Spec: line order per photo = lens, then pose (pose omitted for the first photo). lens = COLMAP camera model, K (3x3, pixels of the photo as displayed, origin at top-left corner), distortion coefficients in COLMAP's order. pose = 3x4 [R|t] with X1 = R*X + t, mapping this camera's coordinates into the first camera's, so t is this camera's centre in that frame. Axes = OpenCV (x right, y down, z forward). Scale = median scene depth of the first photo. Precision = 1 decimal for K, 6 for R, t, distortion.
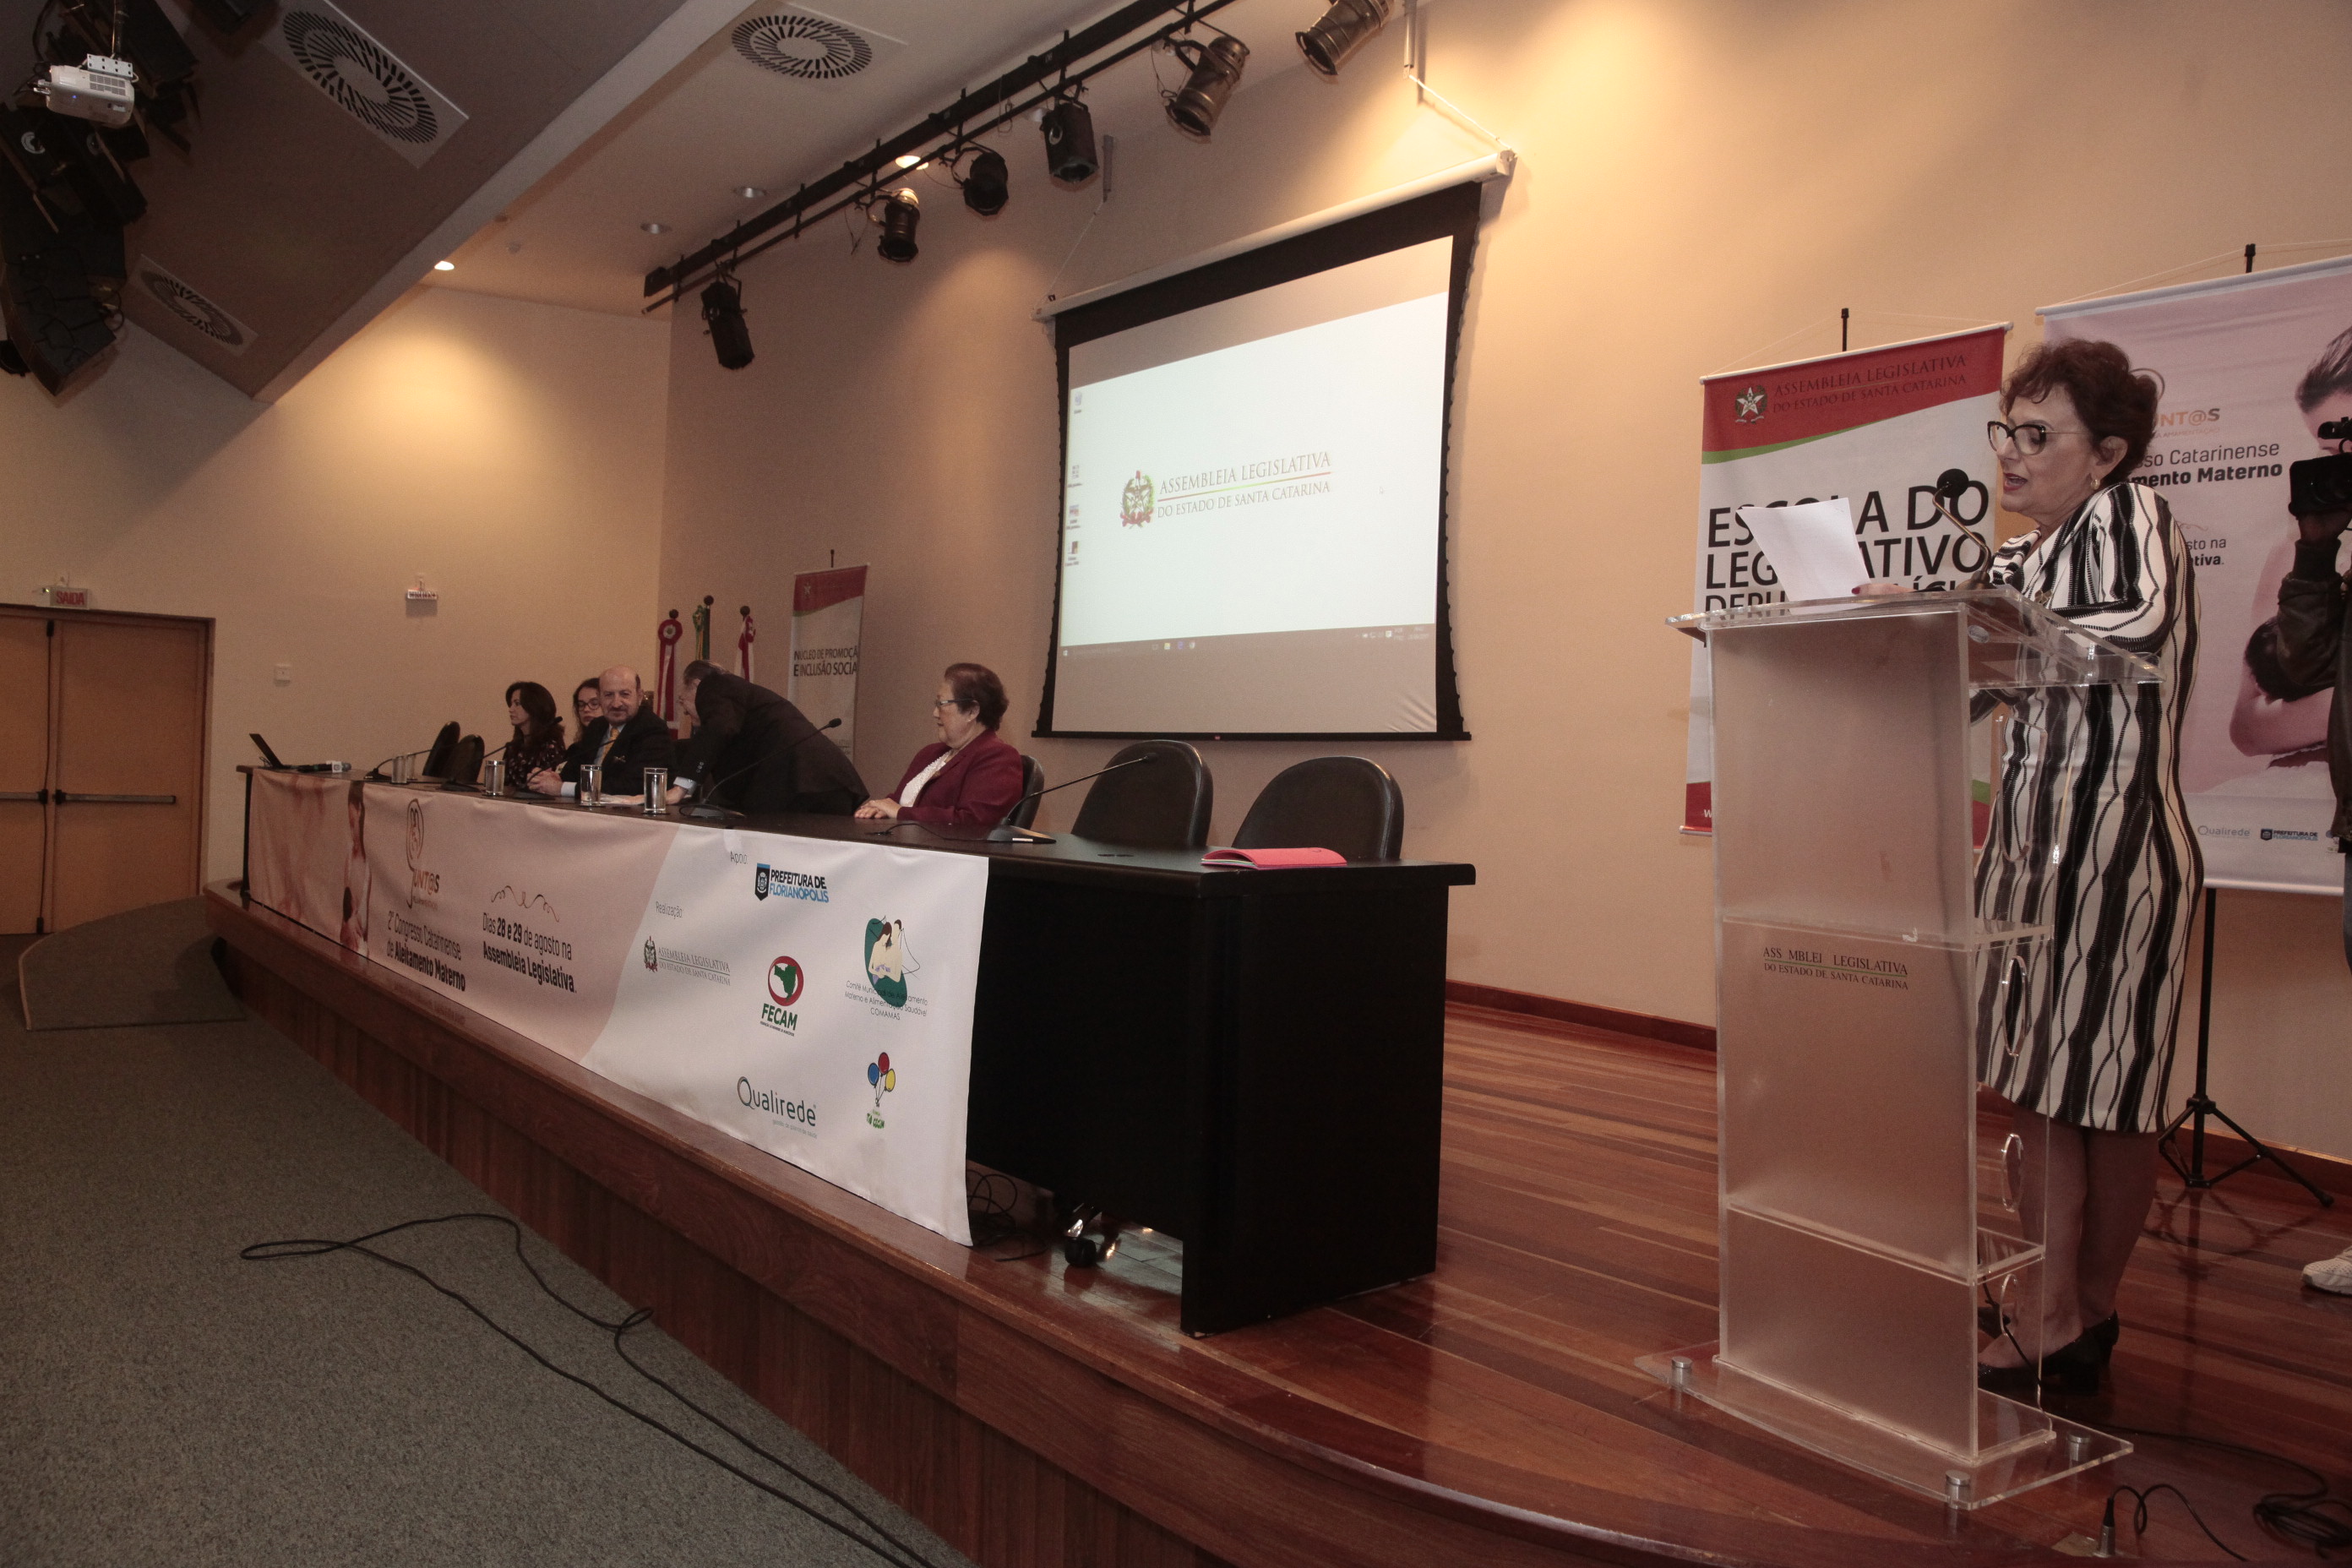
lens RADIAL K [[1616.5, 0, 1167.9], [0, 1616.5, 789.9], [0, 0, 1]] dist [-0.107416, 0.080947]
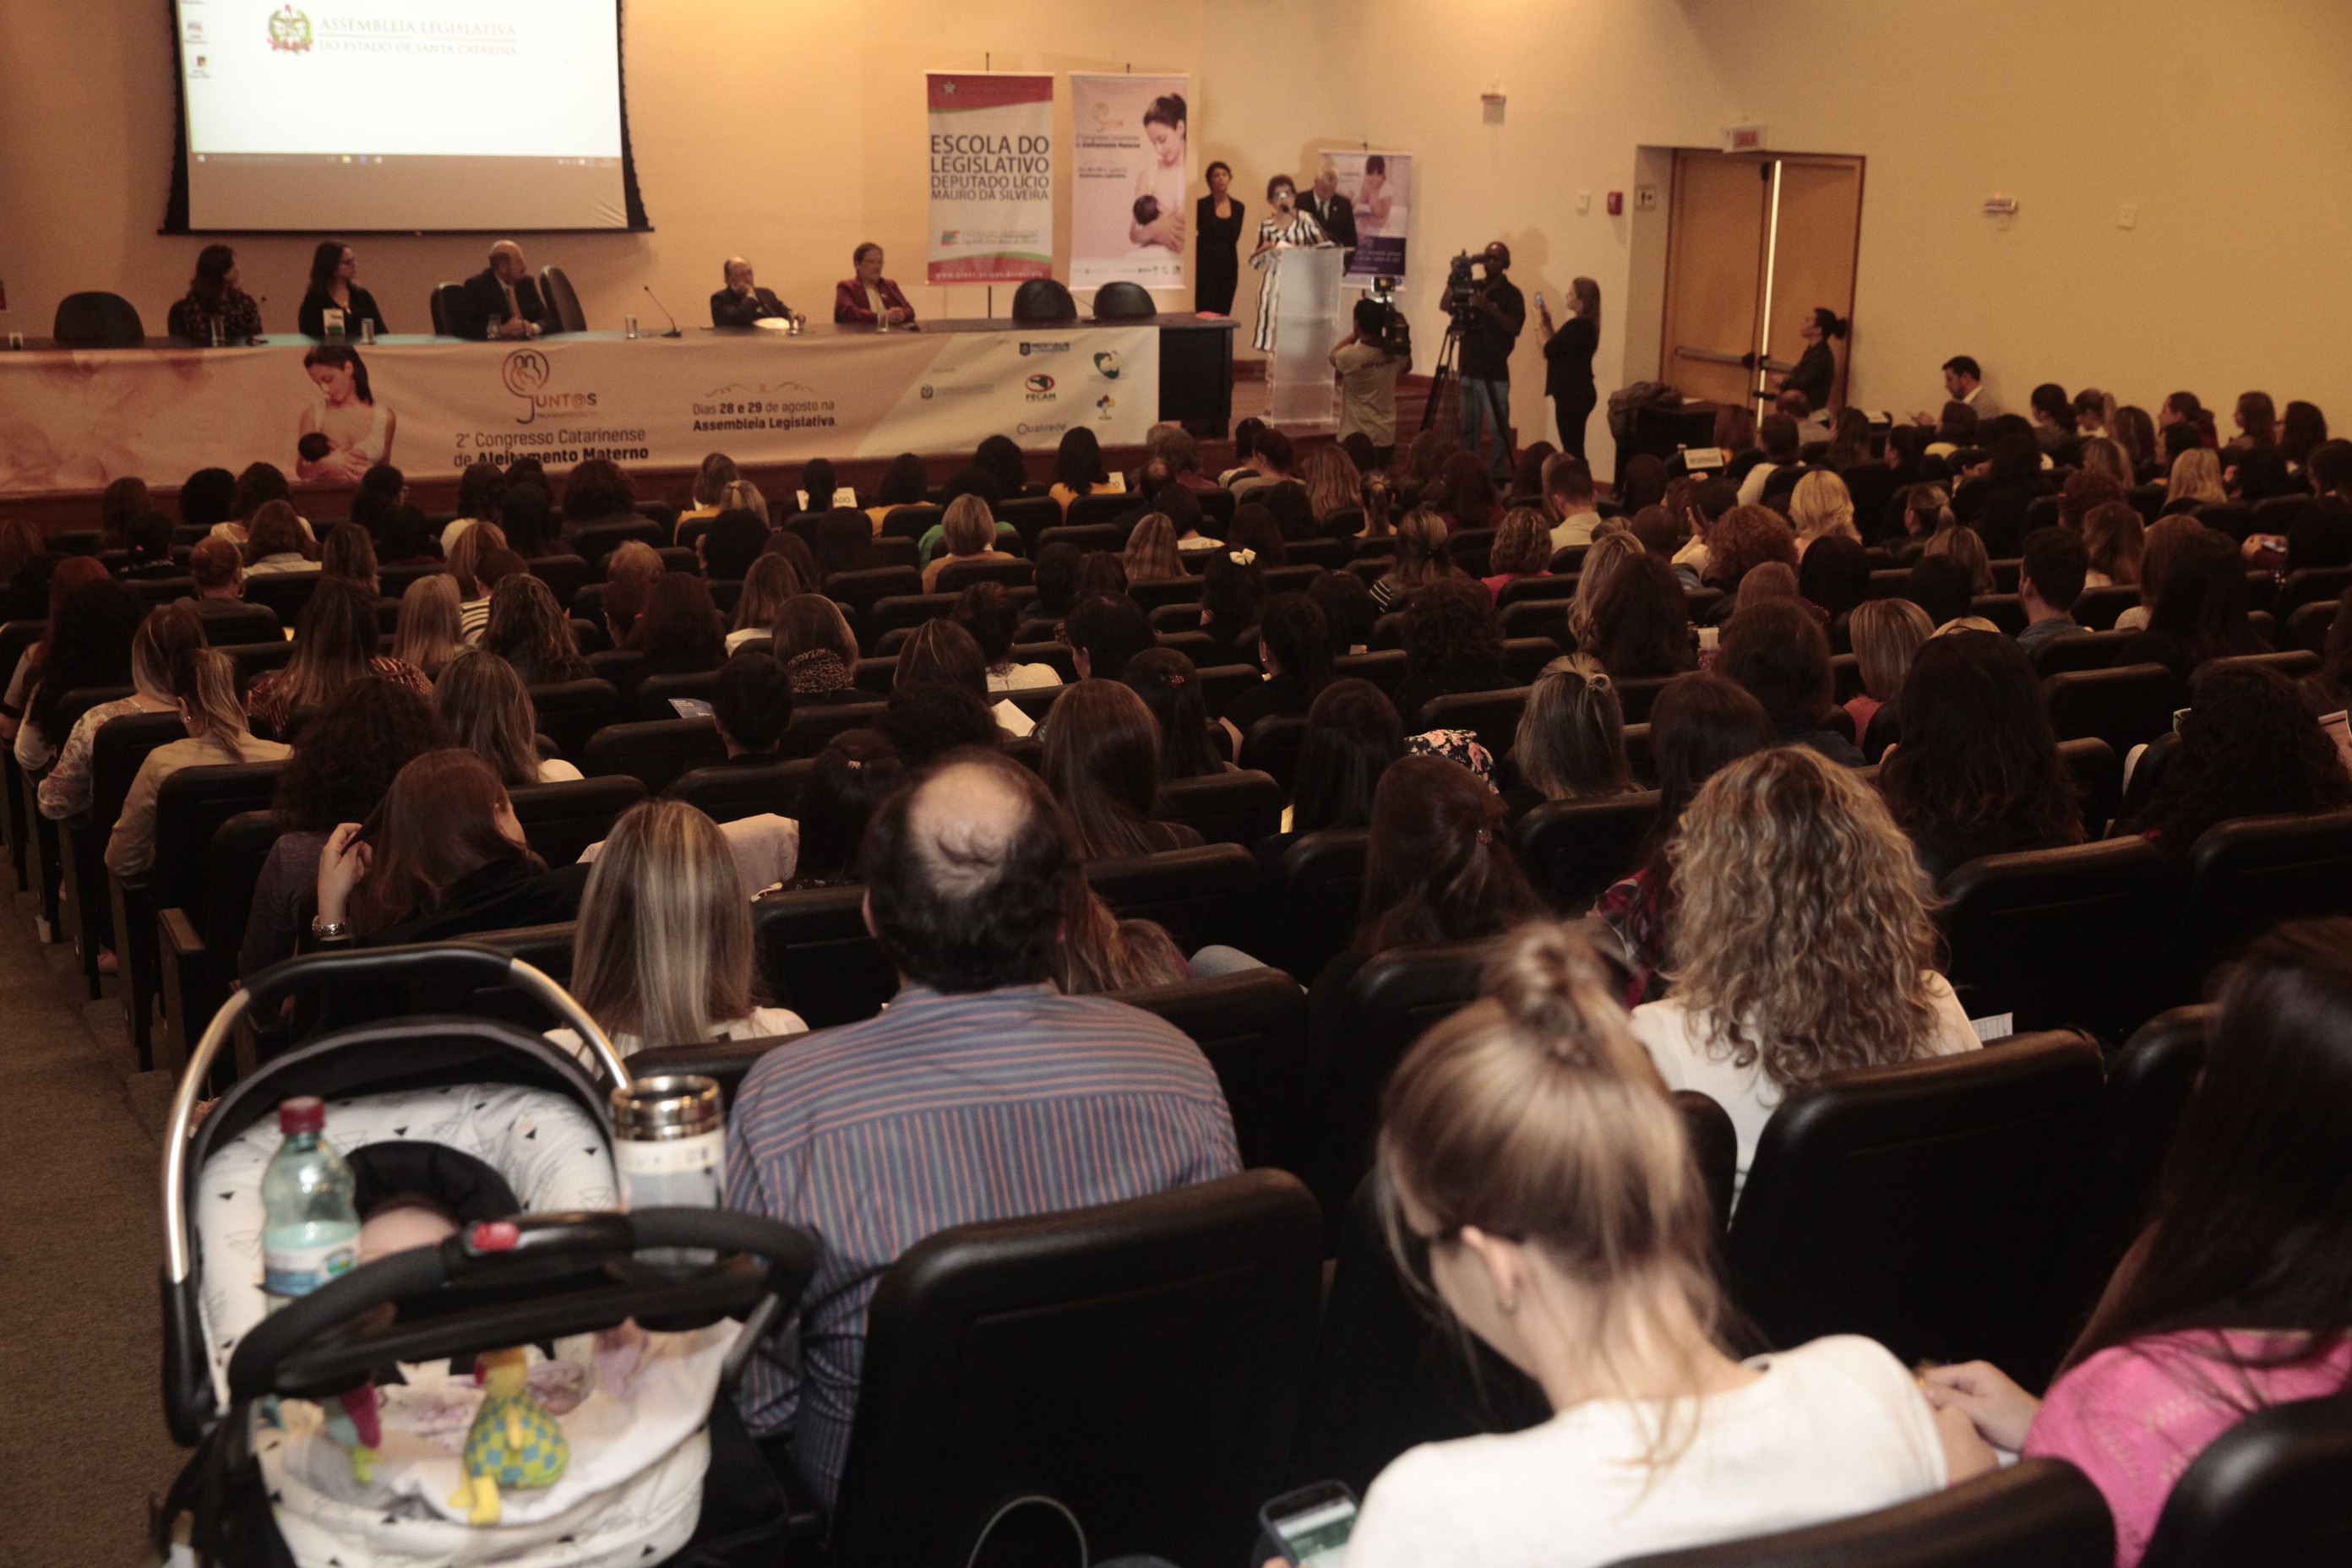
lens RADIAL K [[2879.0, 0, 1176.0], [0, 2879.0, 784.0], [0, 0, 1]] dist [0.024719, 0.237342]
pose [[0.213621, -0.272164, 0.938239, -2.463534], [-0.001811, 0.960297, 0.278975, -0.295135], [-0.976915, -0.061294, 0.204646, -0.138984]]
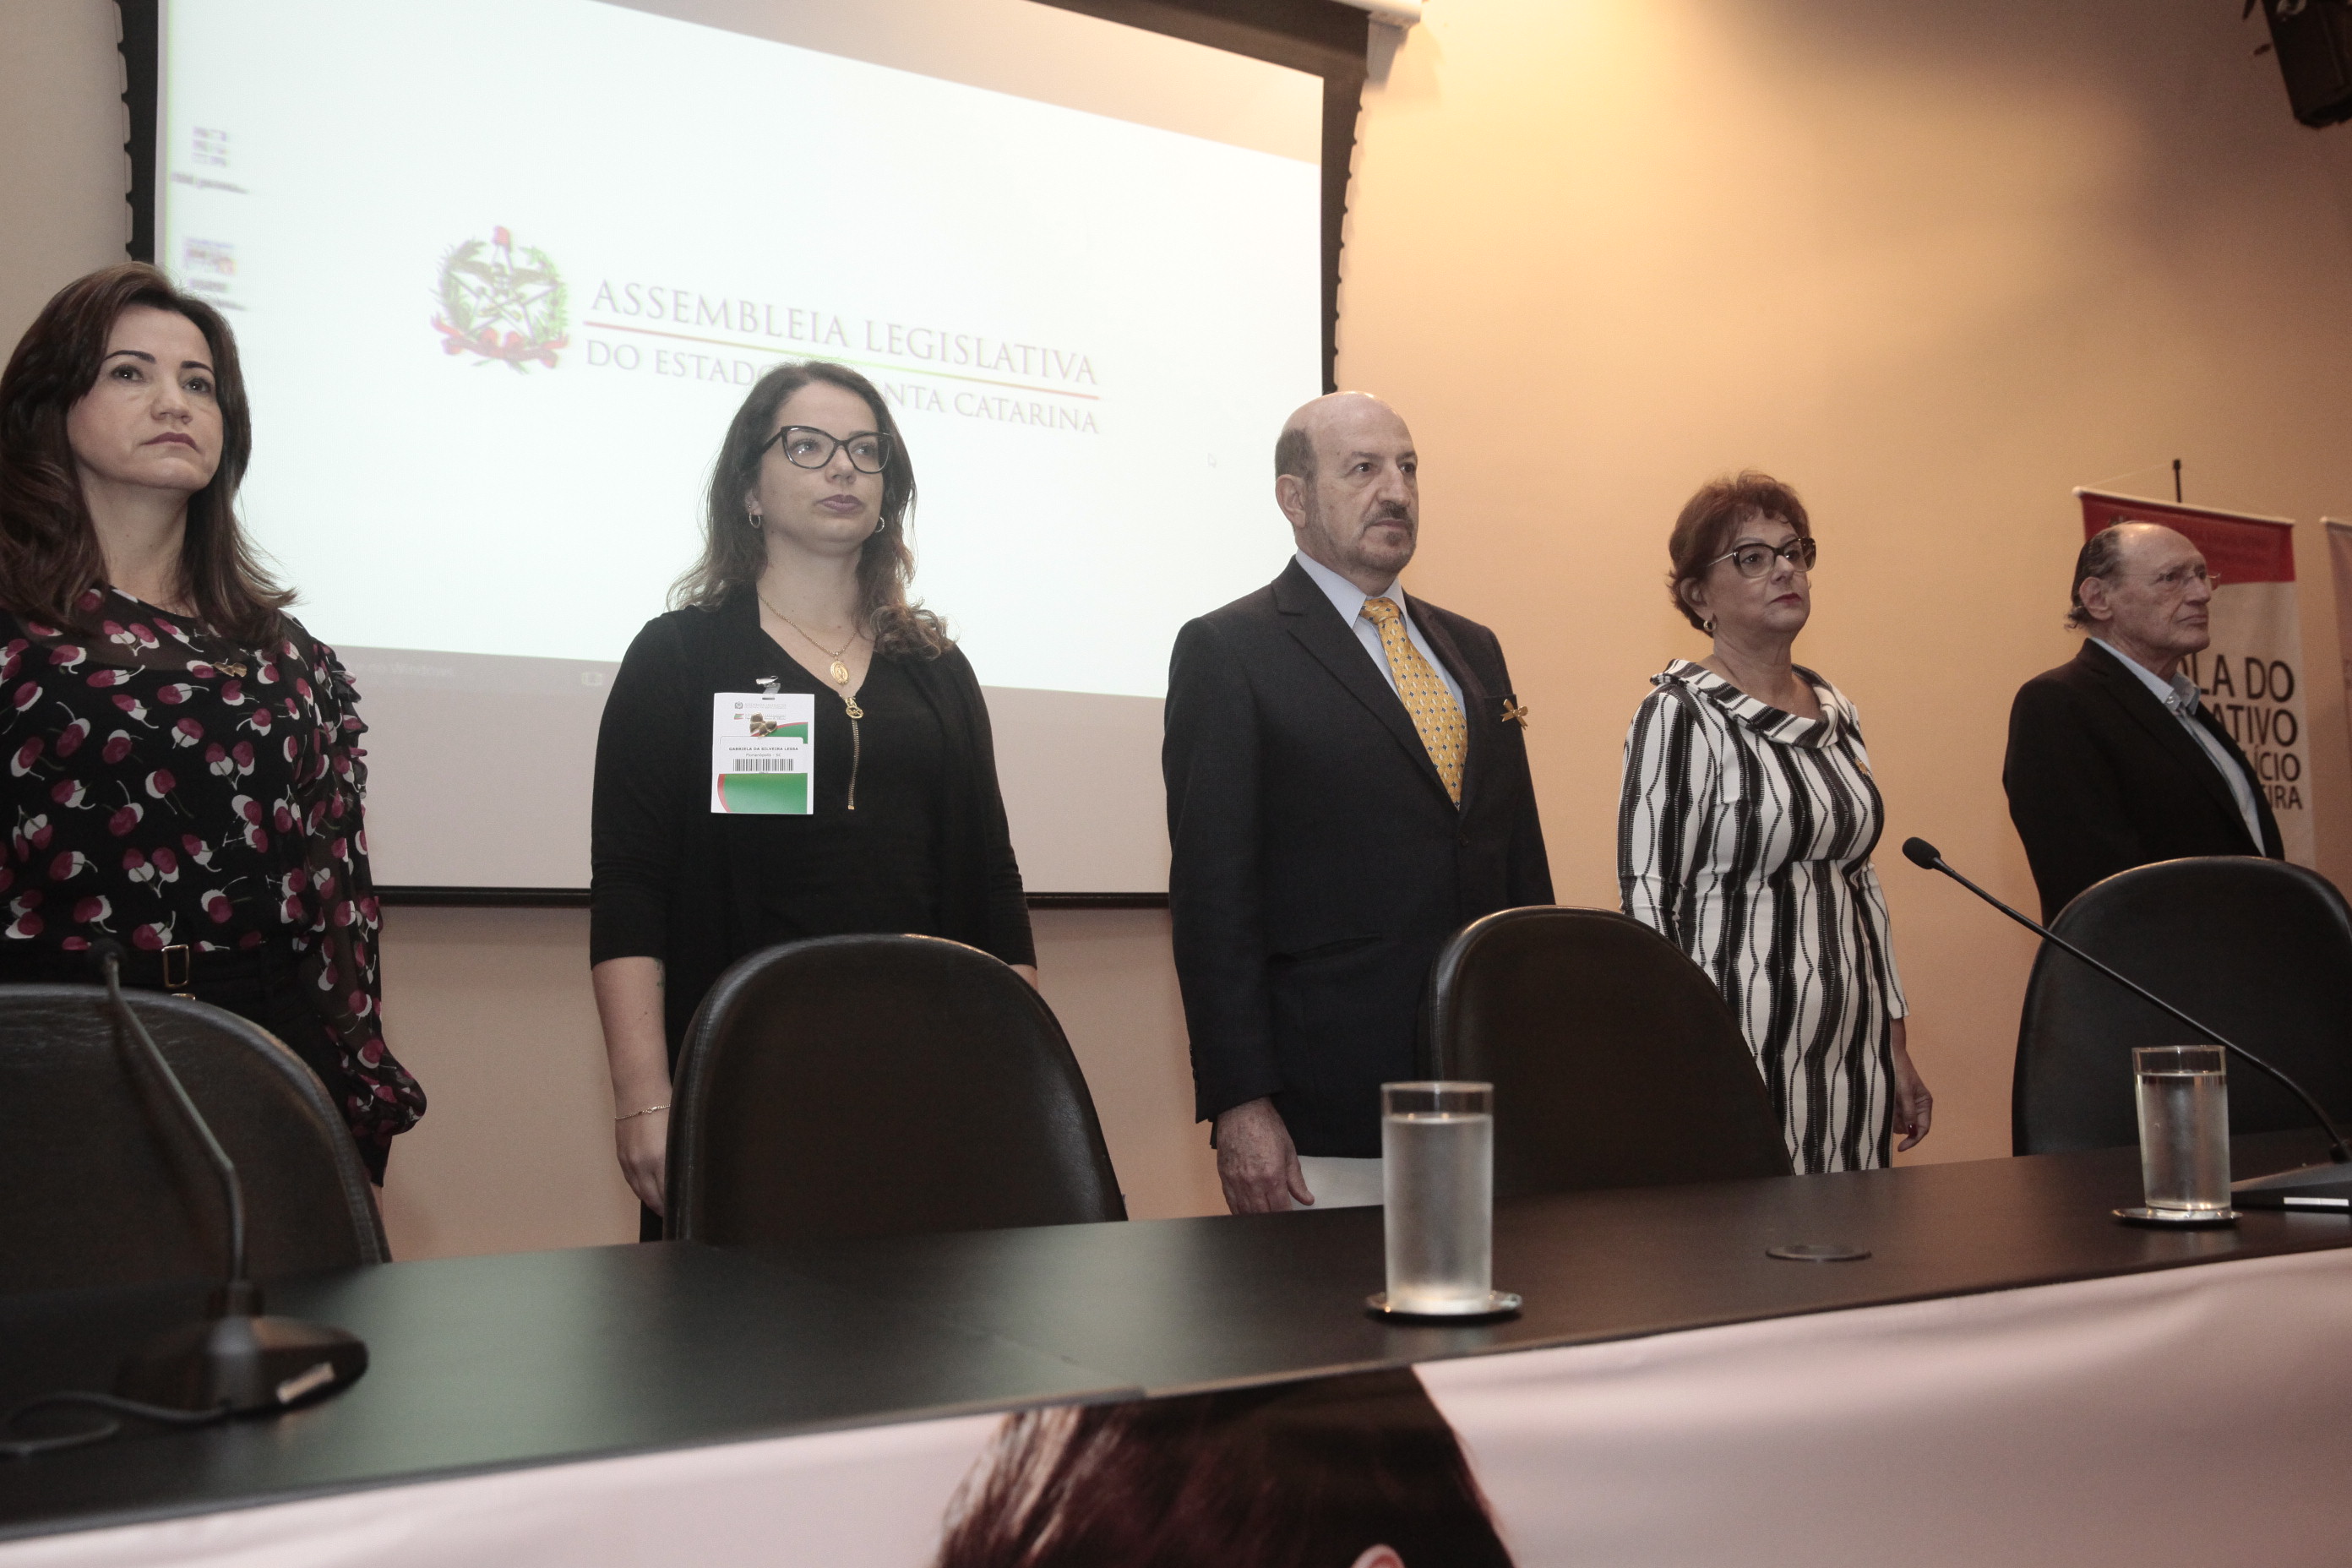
lens RADIAL K [[2083.9, 0, 1176.0], [0, 2083.9, 784.0], [0, 0, 1]] dist [-0.009791, 0.023633]
pose [[0.155782, 0.042299, 0.986885, -0.595631], [0.023977, 0.998626, -0.046587, -0.039068], [-0.987500, 0.030920, 0.154554, 0.912977]]
